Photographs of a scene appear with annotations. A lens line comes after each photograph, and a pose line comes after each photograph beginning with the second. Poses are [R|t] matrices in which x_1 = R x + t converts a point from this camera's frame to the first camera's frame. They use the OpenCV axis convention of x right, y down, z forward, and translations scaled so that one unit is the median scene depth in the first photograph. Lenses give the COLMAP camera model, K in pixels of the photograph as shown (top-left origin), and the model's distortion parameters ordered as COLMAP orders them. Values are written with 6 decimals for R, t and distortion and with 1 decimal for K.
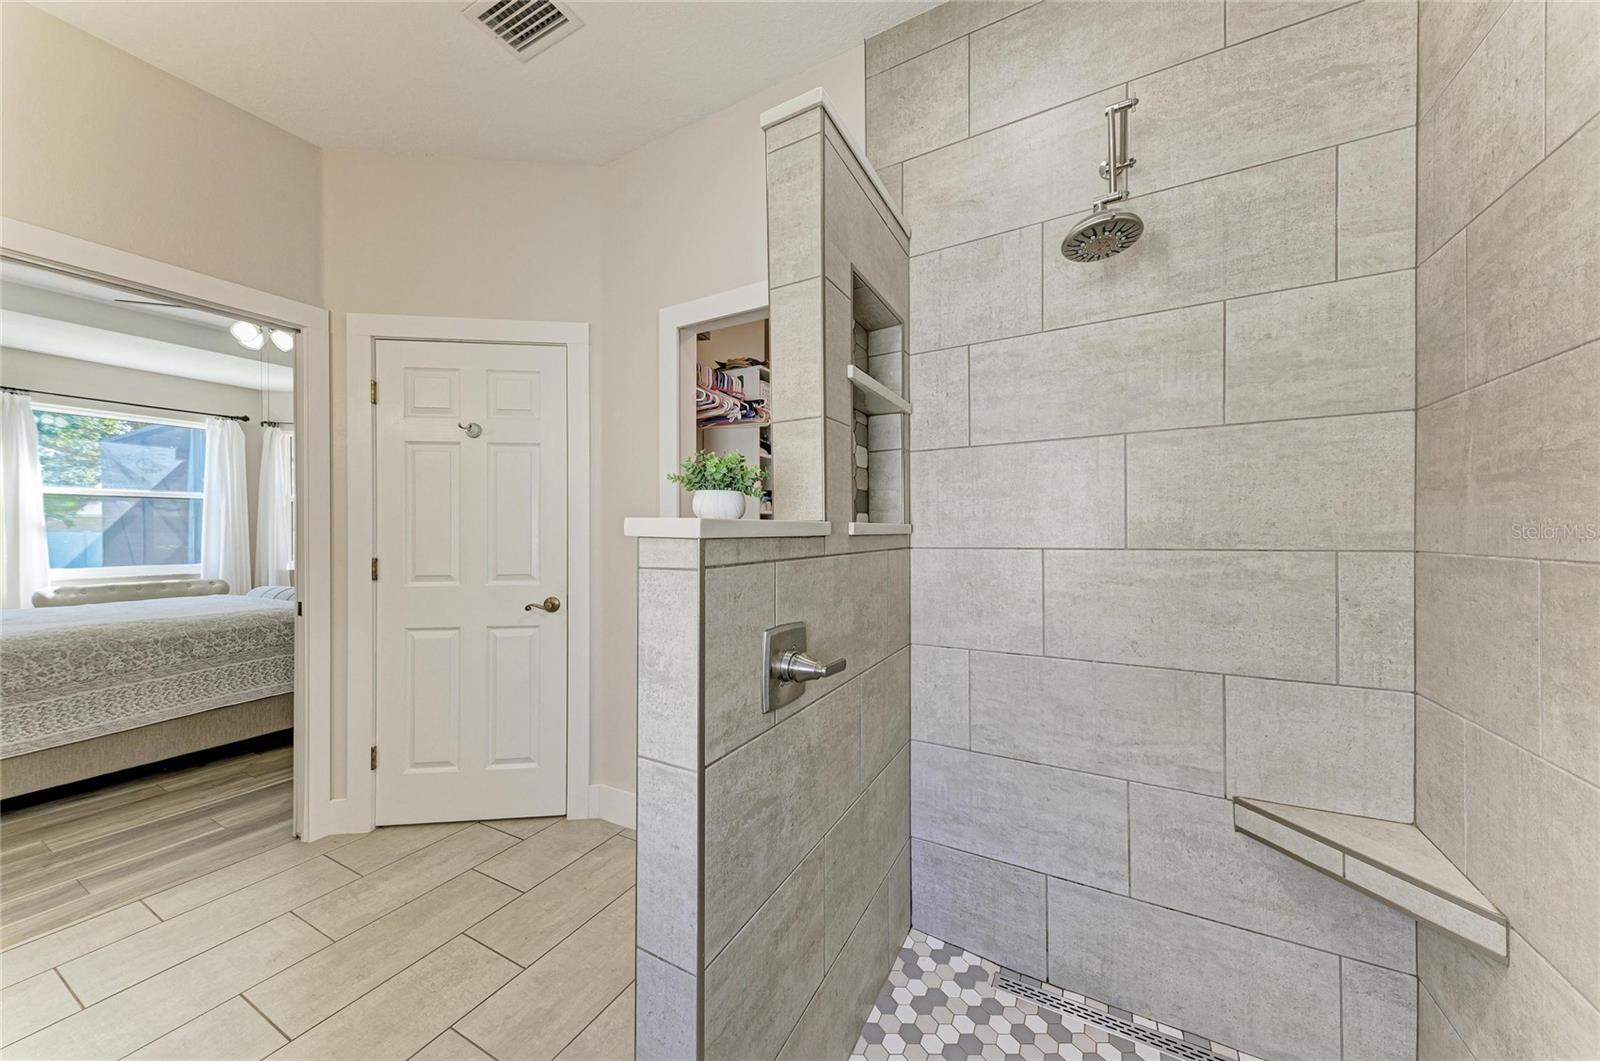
lens RADIAL K [[543.2, 0, 795.9], [0, 543.2, 541.9], [0, 0, 1]] dist [0.013907, -0.001260]
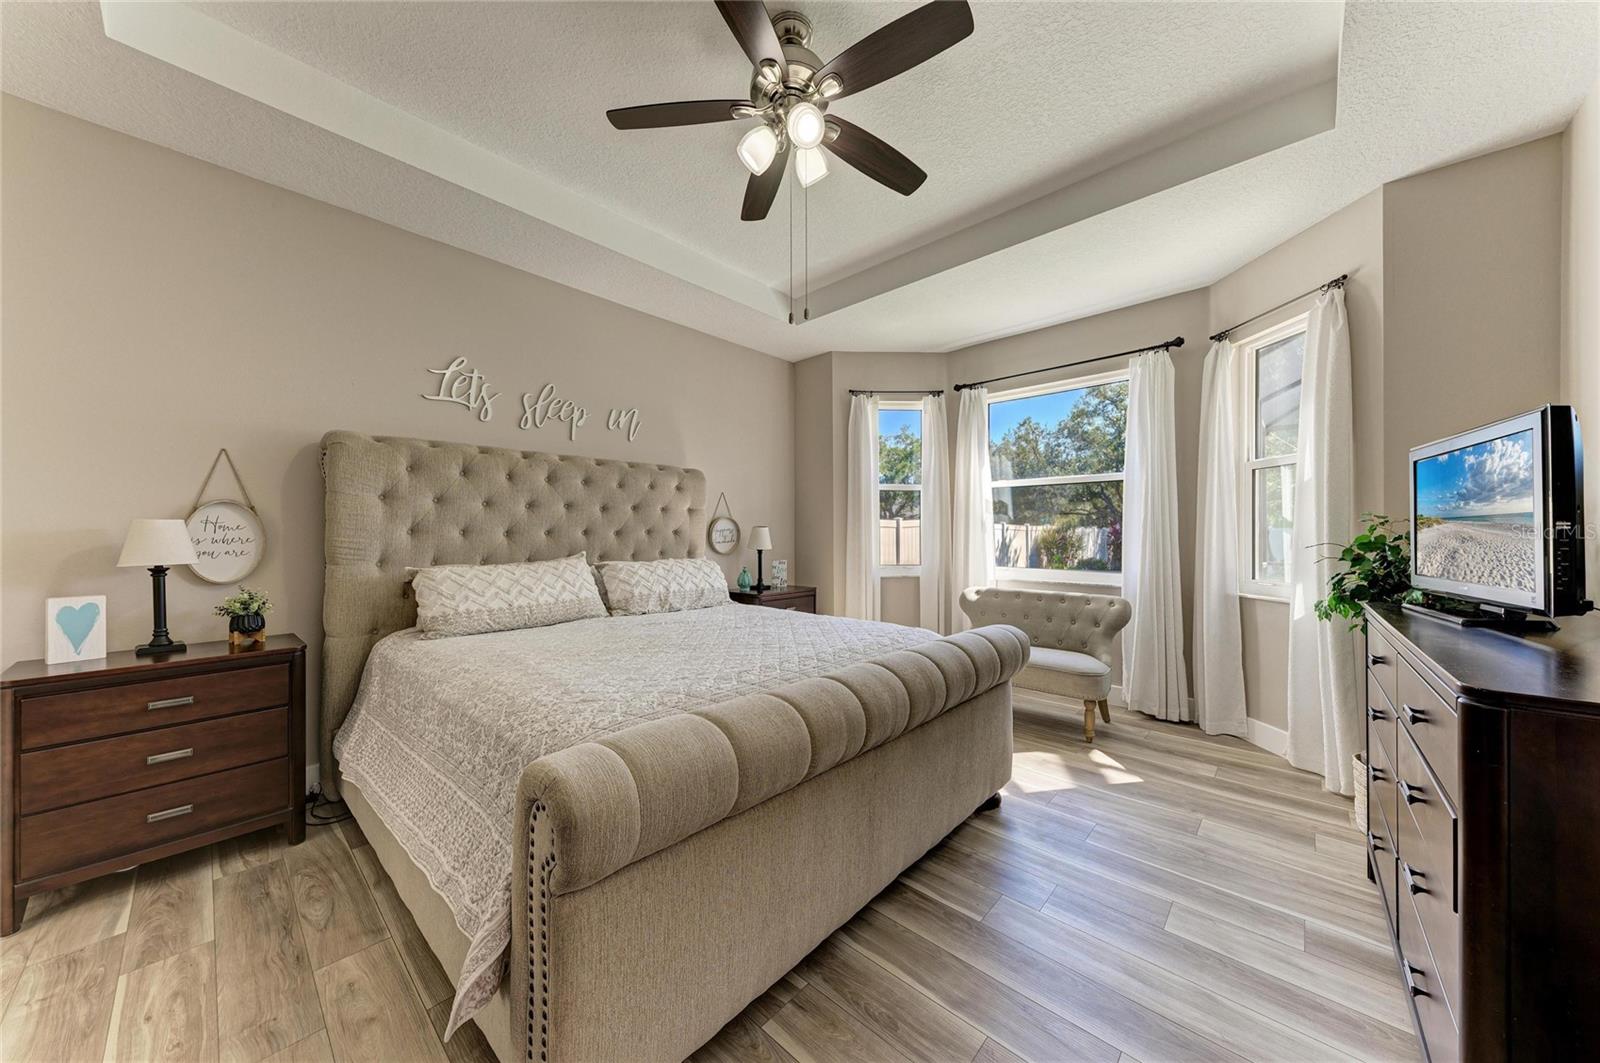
lens RADIAL K [[543.2, 0, 803.8], [0, 543.2, 533.0], [0, 0, 1]] dist [0.013907, -0.001260]
pose [[-0.241078, 0.004117, -0.970497, -0.373924], [0.012493, 0.999921, 0.001138, -0.016702], [0.970425, -0.011850, -0.241110, 0.935965]]
